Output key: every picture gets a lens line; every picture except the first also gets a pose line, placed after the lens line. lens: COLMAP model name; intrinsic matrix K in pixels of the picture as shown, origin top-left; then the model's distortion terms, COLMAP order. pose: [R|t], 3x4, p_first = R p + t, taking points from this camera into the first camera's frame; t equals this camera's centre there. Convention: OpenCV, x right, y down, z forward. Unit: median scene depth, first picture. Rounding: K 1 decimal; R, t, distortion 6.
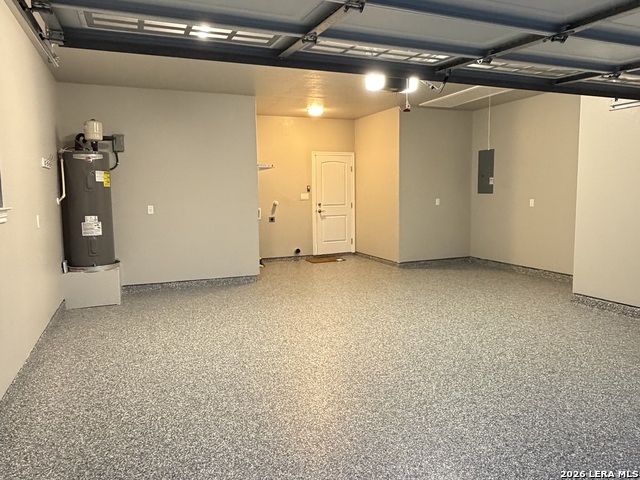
lens RADIAL K [[458.4, 0, 317.8], [0, 458.4, 238.7], [0, 0, 1]] dist [0.000069, 0.000986]
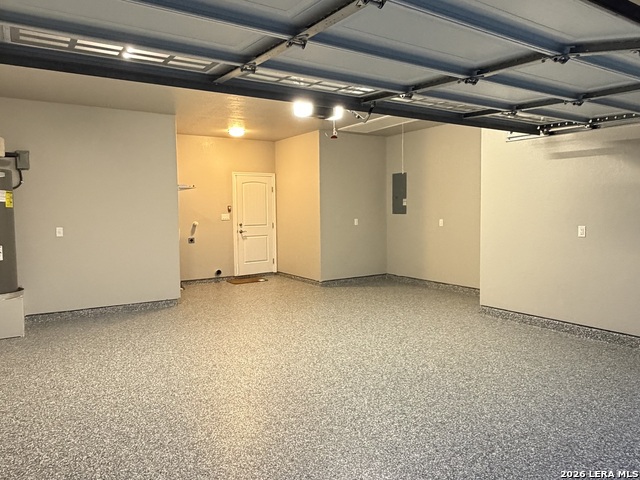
lens RADIAL K [[458.4, 0, 319.5], [0, 458.4, 239.2], [0, 0, 1]] dist [0.000069, 0.000986]
pose [[0.982259, -0.010328, 0.187244, -0.032680], [0.017793, 0.999111, -0.038229, -0.005391], [-0.186683, 0.040882, 0.981569, -0.014336]]
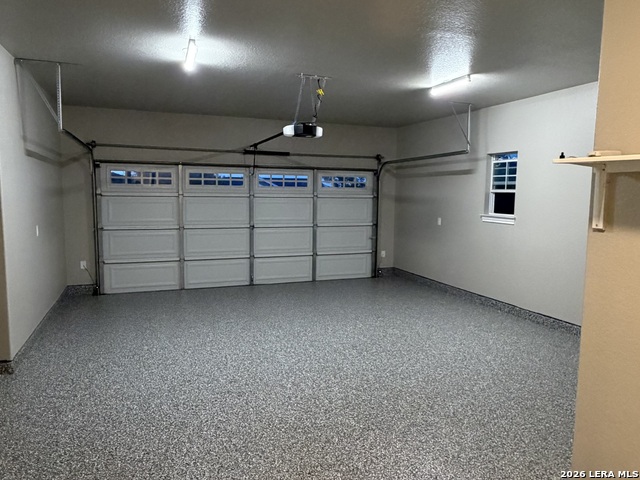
lens RADIAL K [[458.4, 0, 320.0], [0, 458.4, 238.6], [0, 0, 1]] dist [0.000069, 0.000986]
pose [[-0.999846, -0.000832, 0.017541, 0.081825], [0.002774, 0.978862, 0.204502, -0.288275], [-0.017340, 0.204519, -0.978709, 2.232428]]
